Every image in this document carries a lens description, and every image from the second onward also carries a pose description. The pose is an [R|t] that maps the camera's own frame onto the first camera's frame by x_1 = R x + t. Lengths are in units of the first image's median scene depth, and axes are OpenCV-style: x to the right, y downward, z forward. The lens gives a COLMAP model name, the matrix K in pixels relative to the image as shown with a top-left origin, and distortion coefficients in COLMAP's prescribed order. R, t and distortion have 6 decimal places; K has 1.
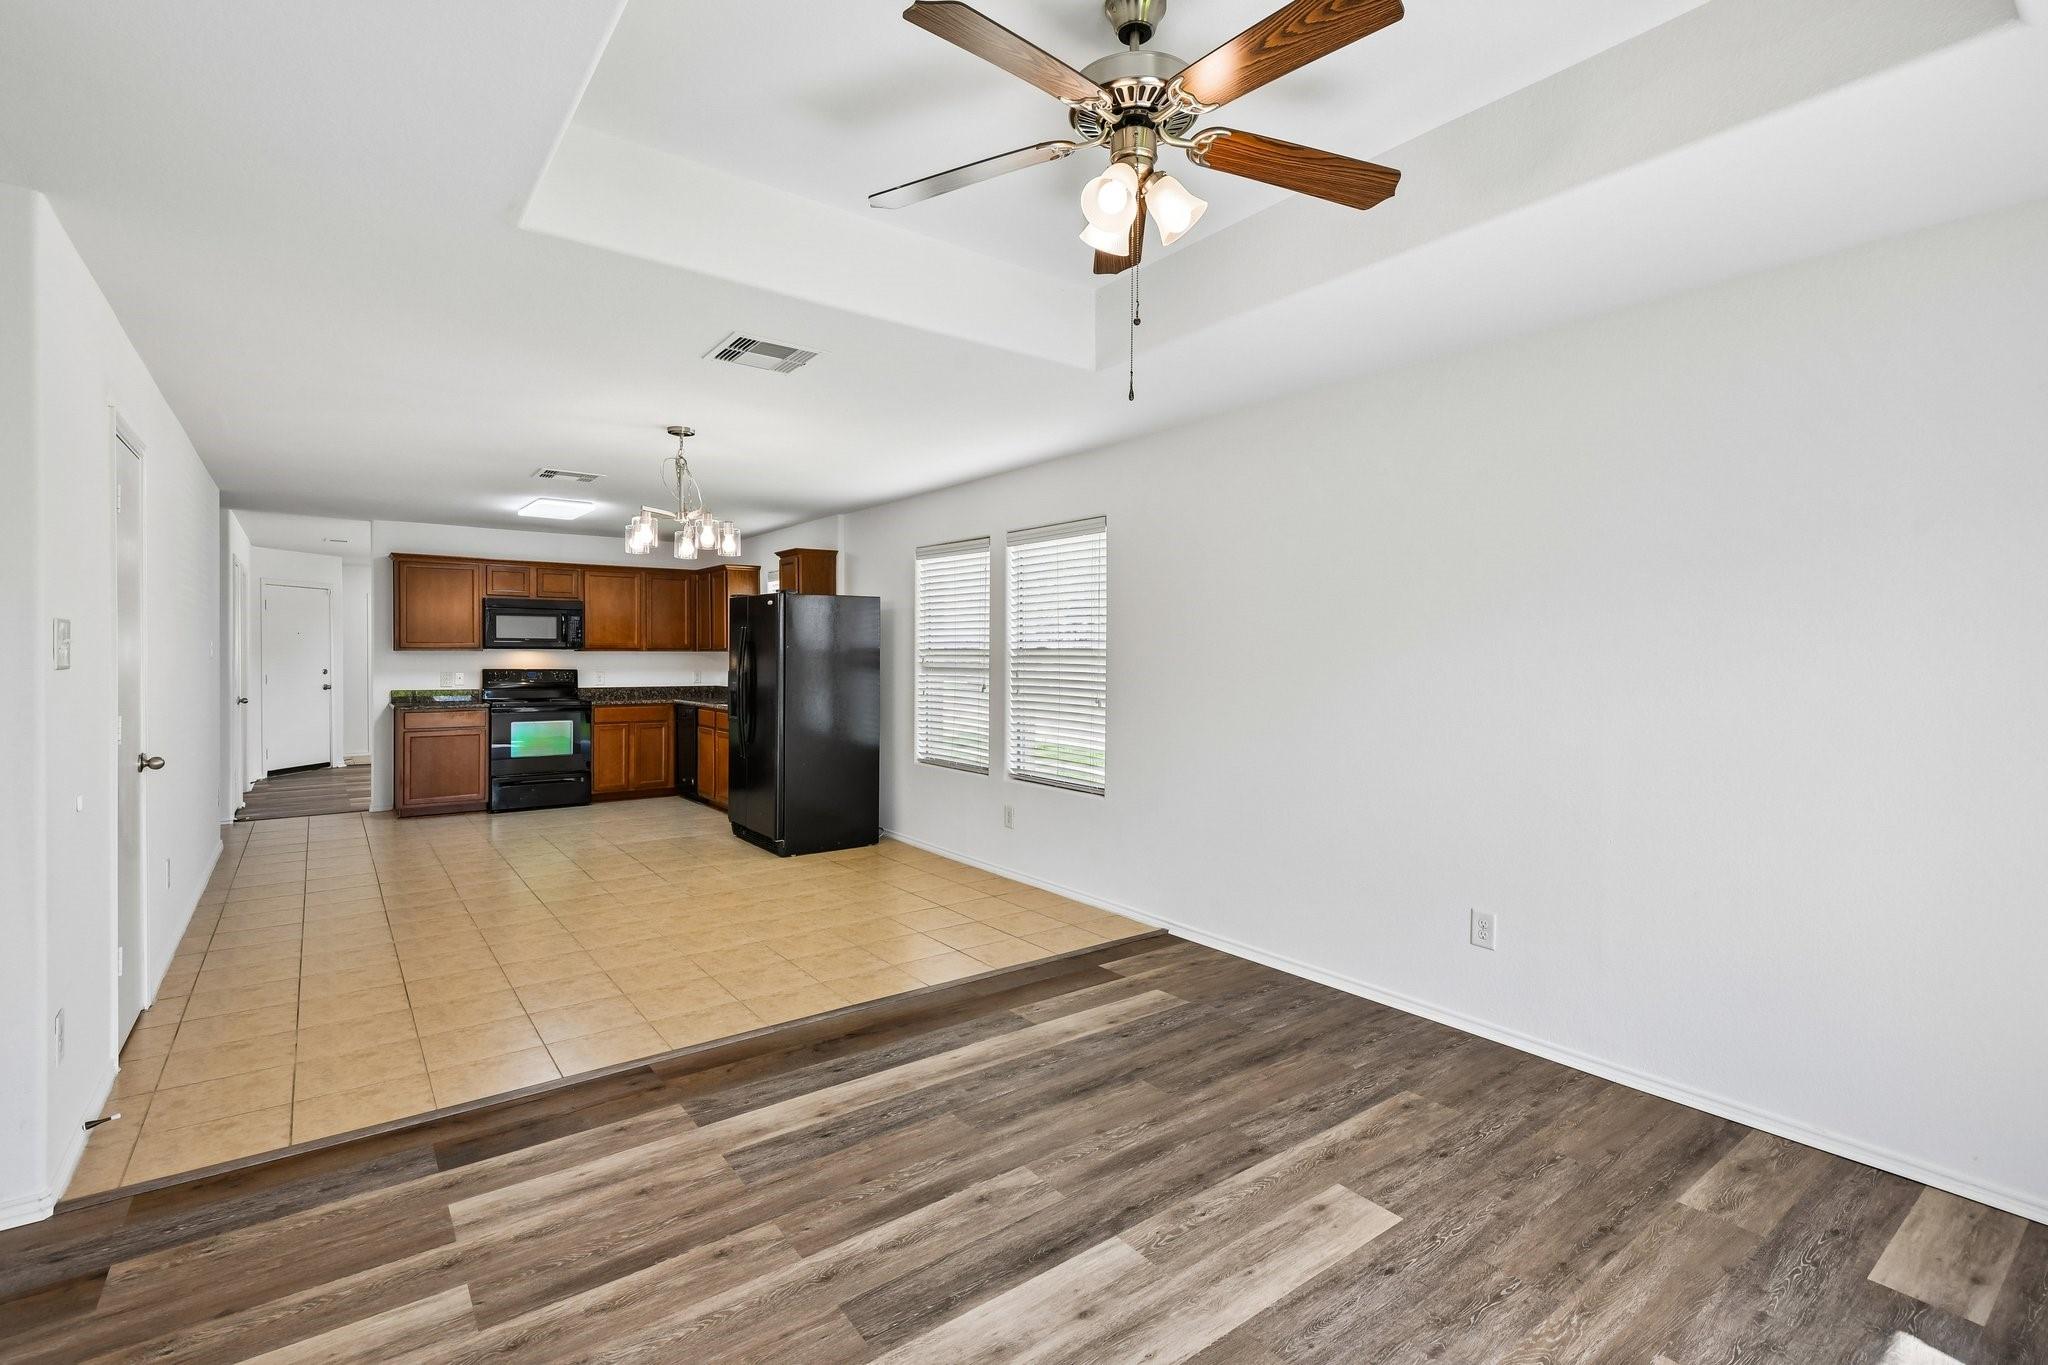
lens RADIAL K [[949.6, 0, 1079.3], [0, 949.6, 659.9], [0, 0, 1]] dist [-0.002765, -0.005809]
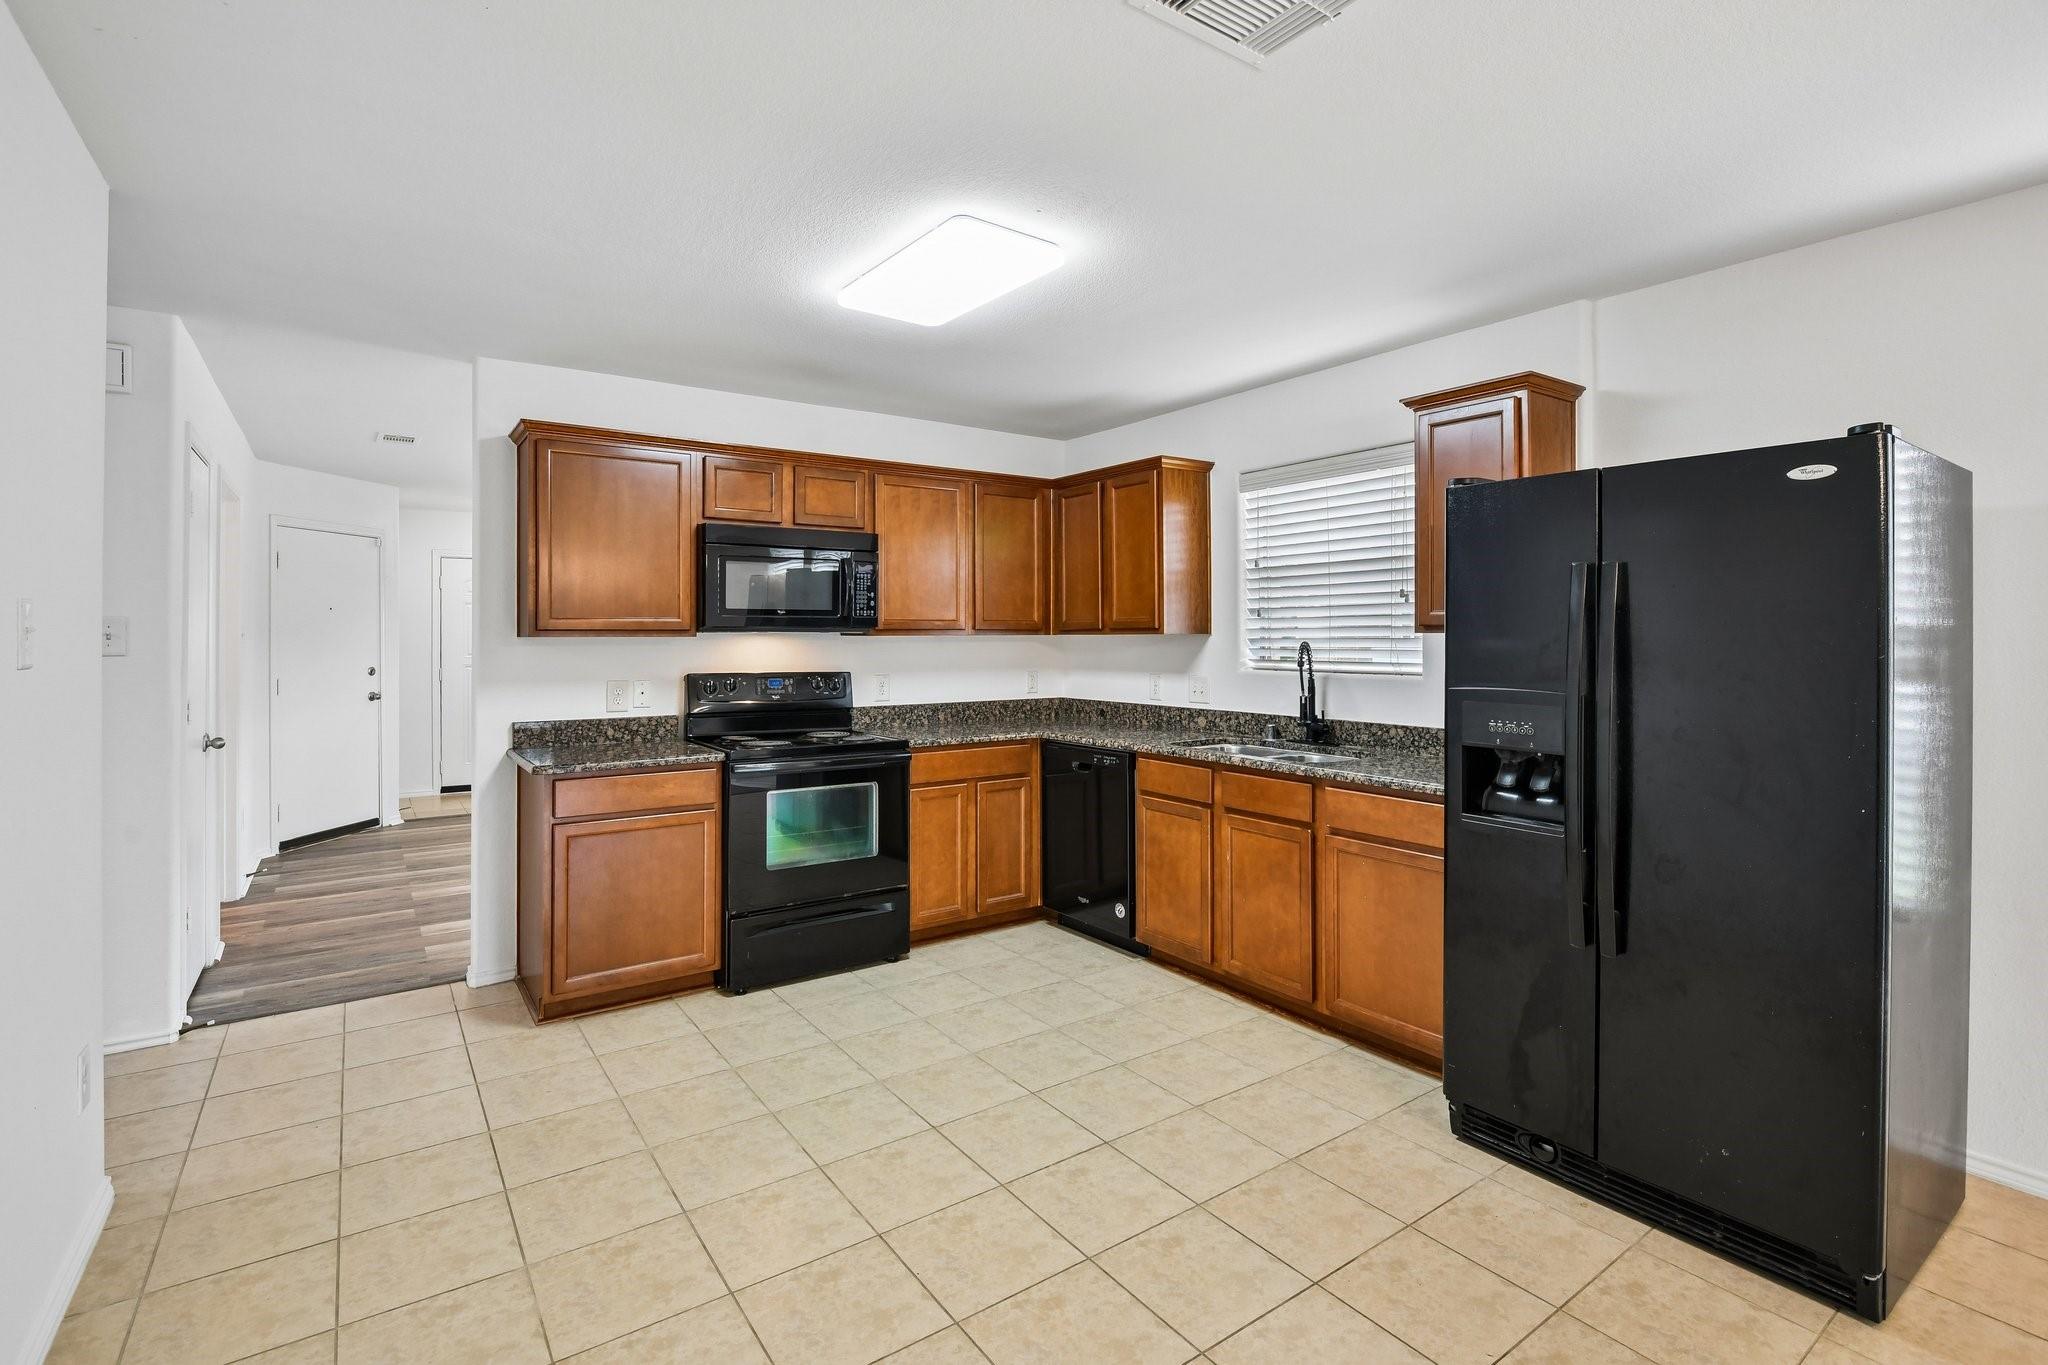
lens RADIAL K [[949.6, 0, 1030.9], [0, 949.6, 653.0], [0, 0, 1]] dist [-0.002765, -0.005809]
pose [[0.997959, -0.009344, -0.063177, -0.810321], [0.009826, 0.999925, 0.007321, -0.005773], [0.063104, -0.007926, 0.997976, 1.013385]]
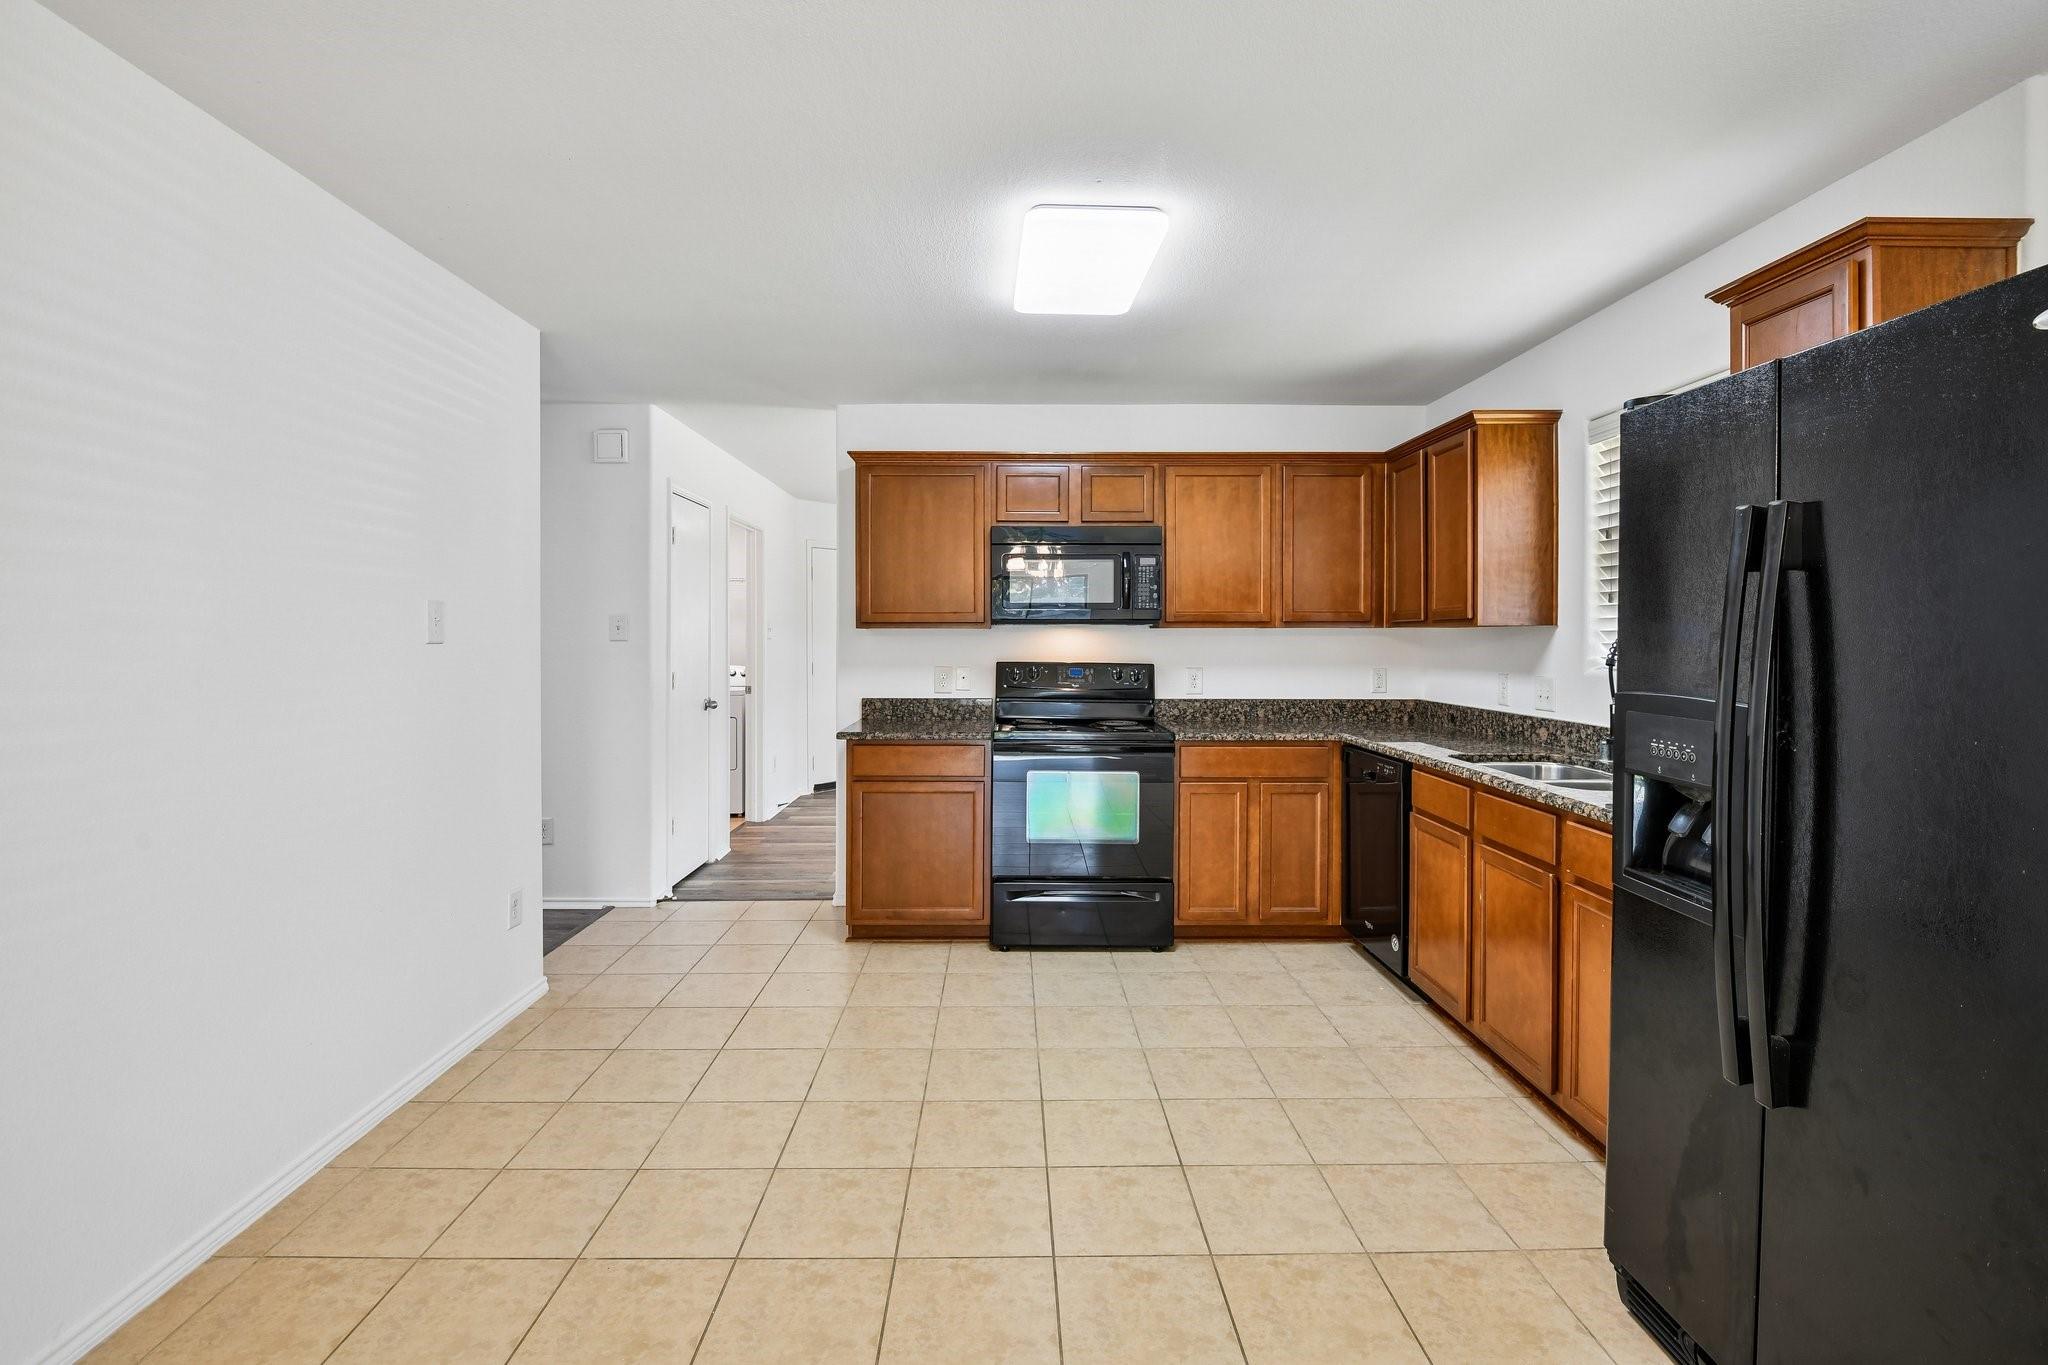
lens RADIAL K [[949.6, 0, 1024.5], [0, 949.6, 664.8], [0, 0, 1]] dist [-0.002765, -0.005809]
pose [[0.786929, 0.011057, -0.616944, -0.540822], [-0.000104, 0.999842, 0.017788, 0.002646], [0.617043, -0.013934, 0.786806, 1.115836]]
